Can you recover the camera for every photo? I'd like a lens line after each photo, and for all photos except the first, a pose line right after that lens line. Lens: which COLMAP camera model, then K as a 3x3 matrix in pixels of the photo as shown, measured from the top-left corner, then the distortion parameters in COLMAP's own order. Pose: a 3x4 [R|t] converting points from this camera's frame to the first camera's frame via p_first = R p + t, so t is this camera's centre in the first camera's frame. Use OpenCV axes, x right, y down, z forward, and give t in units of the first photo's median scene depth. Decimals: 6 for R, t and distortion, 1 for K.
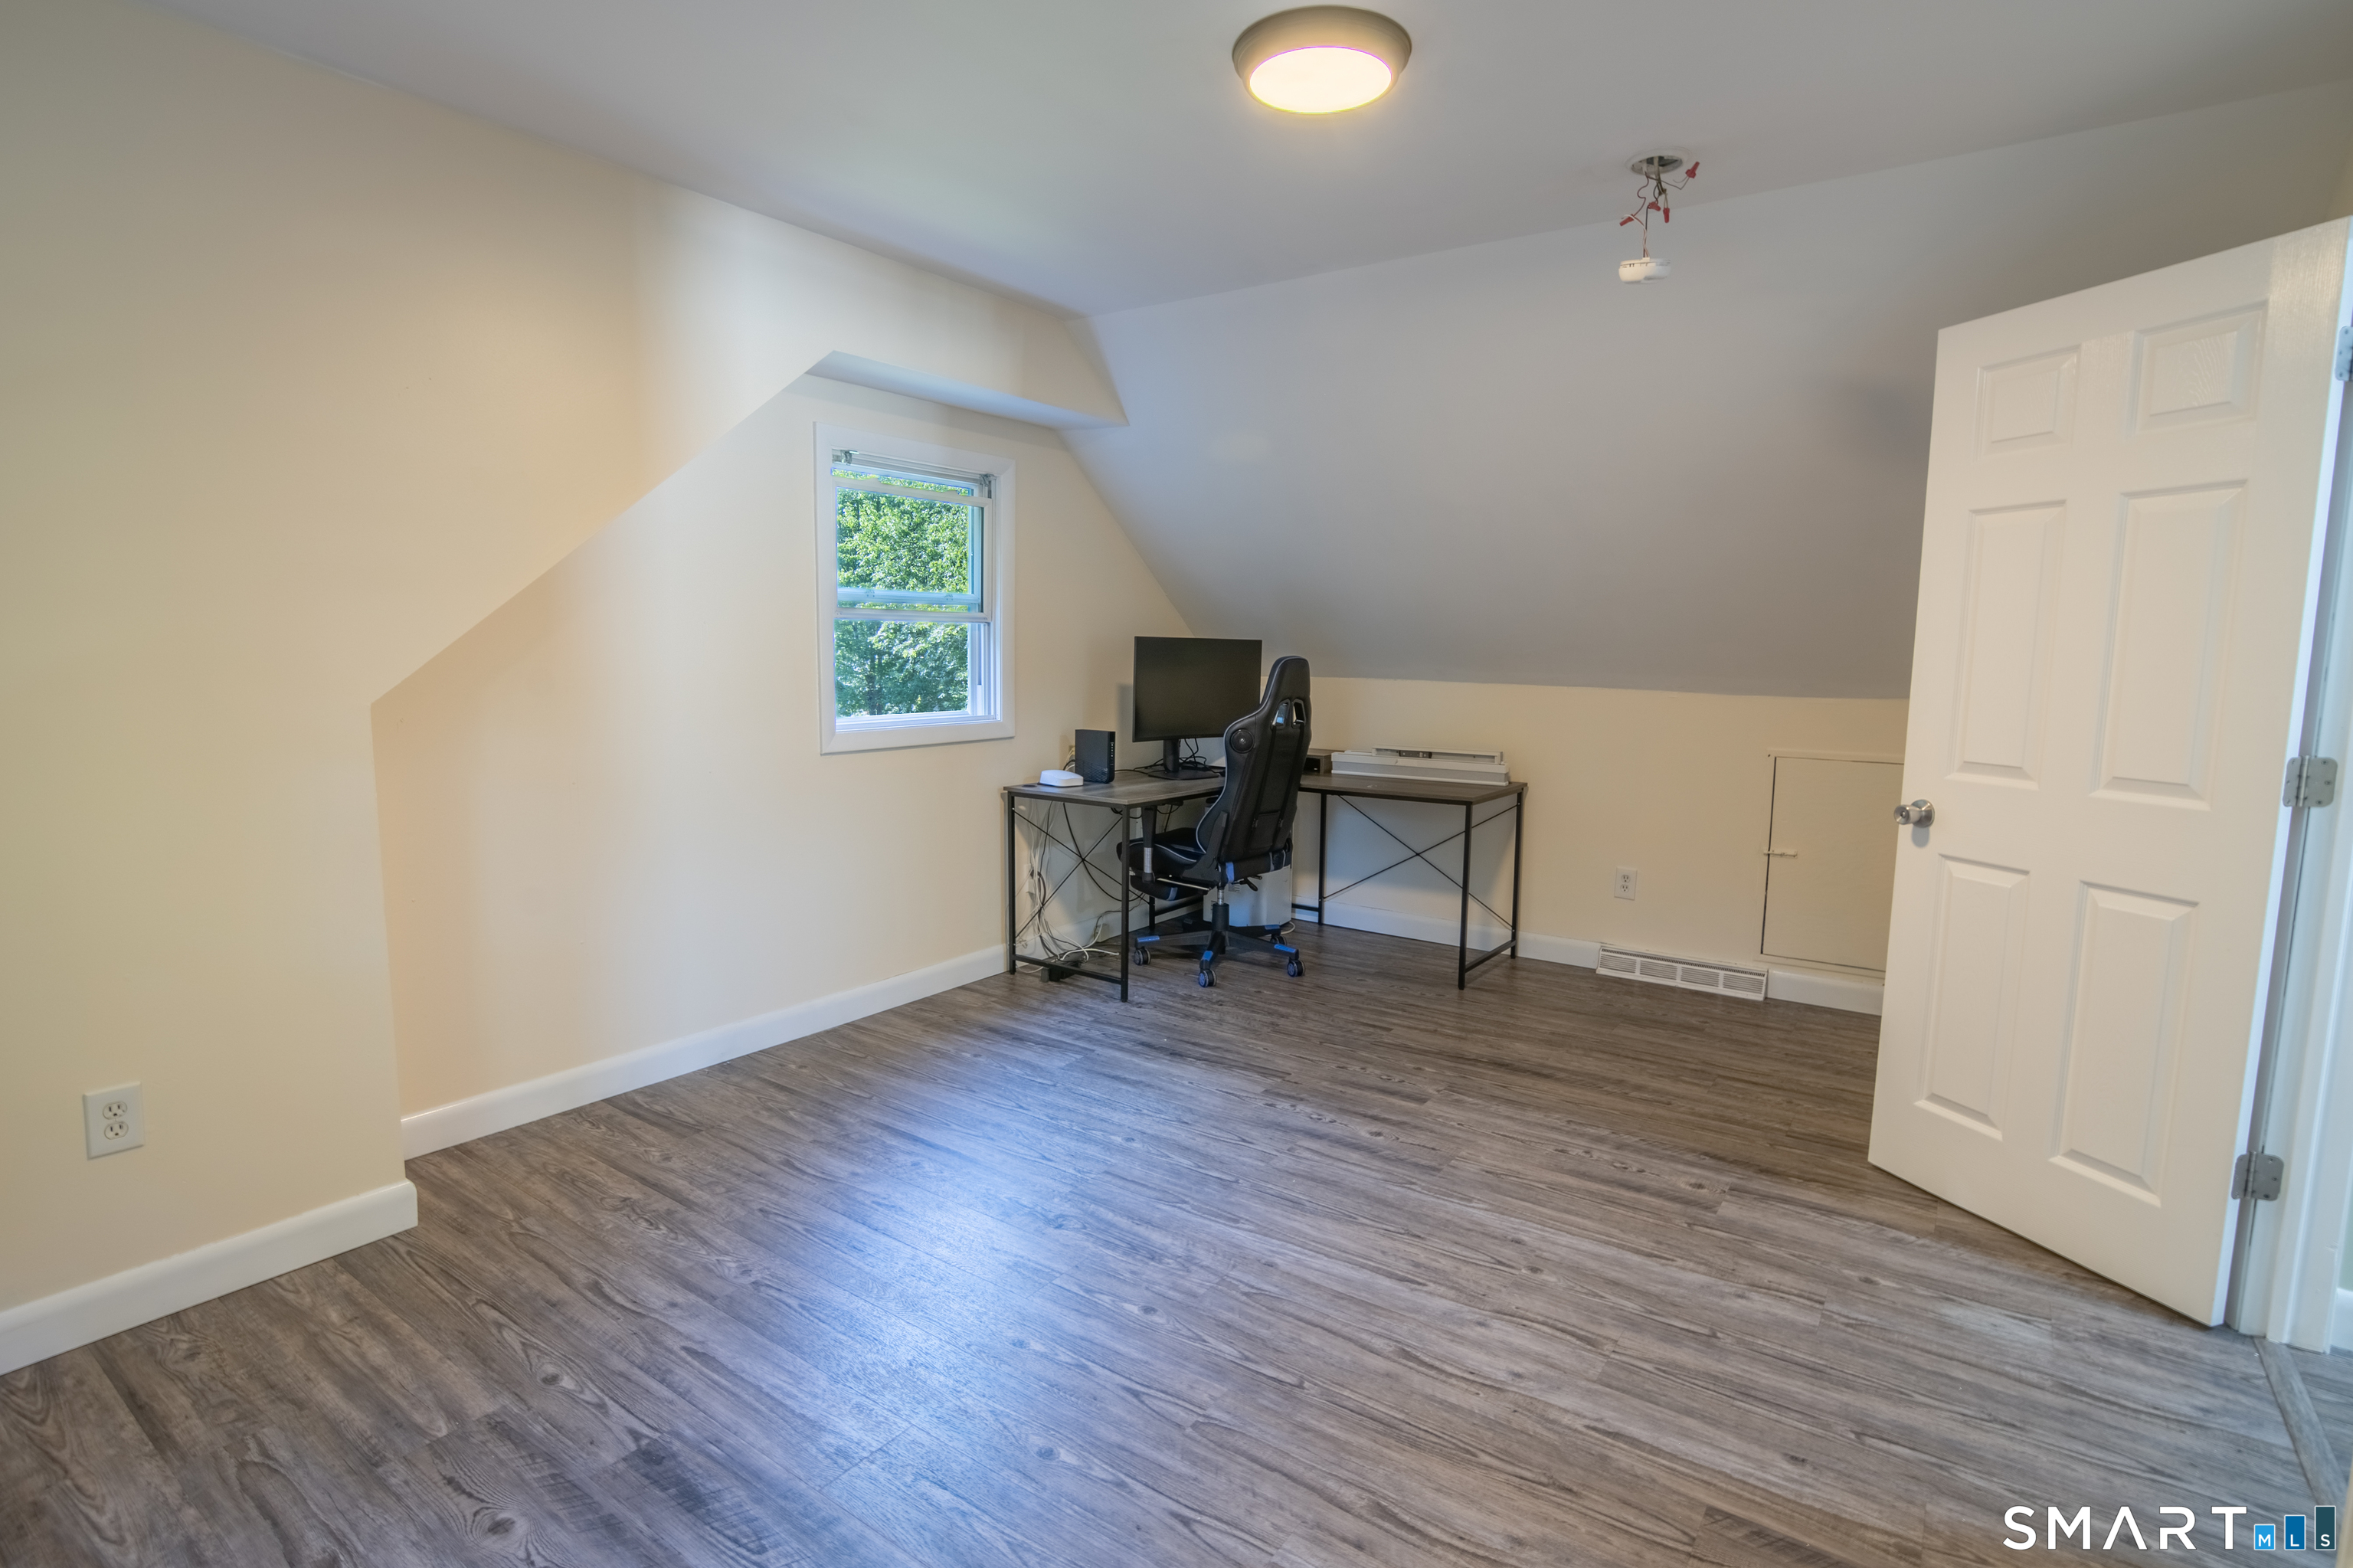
lens RADIAL K [[1152.7, 0, 1168.1], [0, 1152.7, 779.7], [0, 0, 1]] dist [-0.033499, 0.011962]
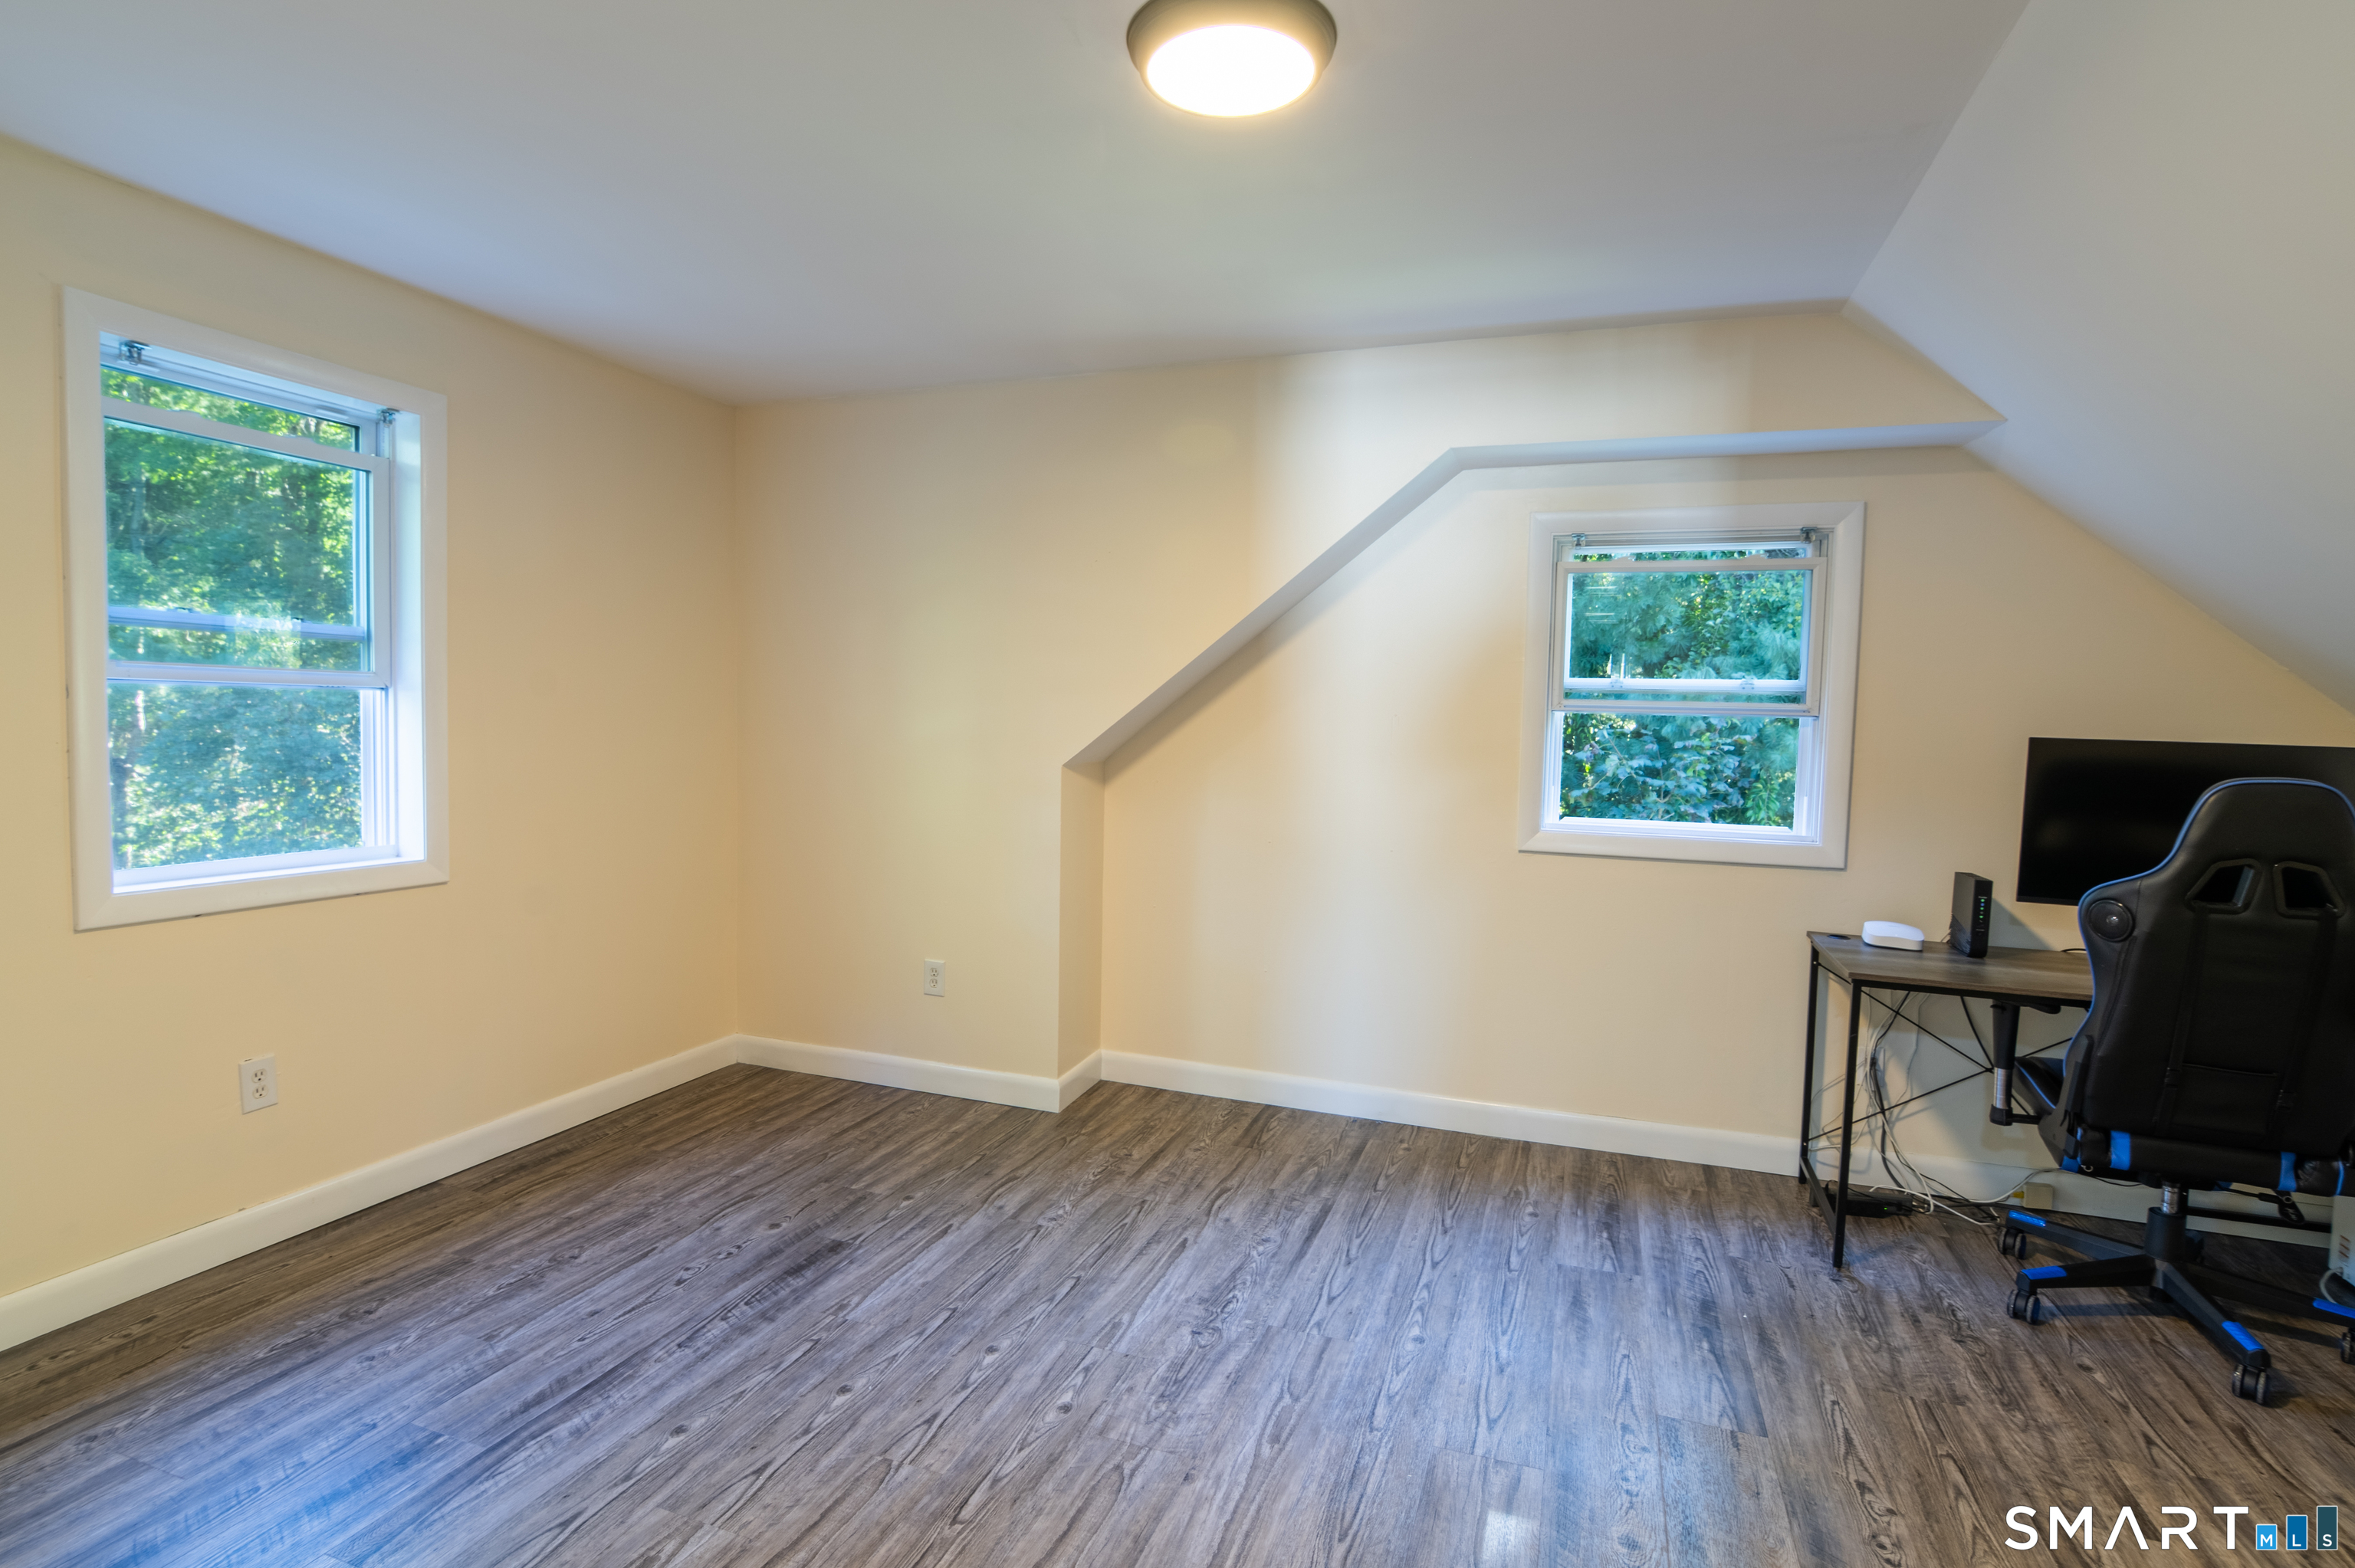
lens RADIAL K [[1153.5, 0, 1169.1], [0, 1153.5, 779.7], [0, 0, 1]] dist [-0.033499, 0.011962]
pose [[0.269887, 0.044616, -0.961858, 0.547561], [-0.135814, 0.990703, 0.007846, -0.048724], [0.953266, 0.128517, 0.273438, 0.453071]]
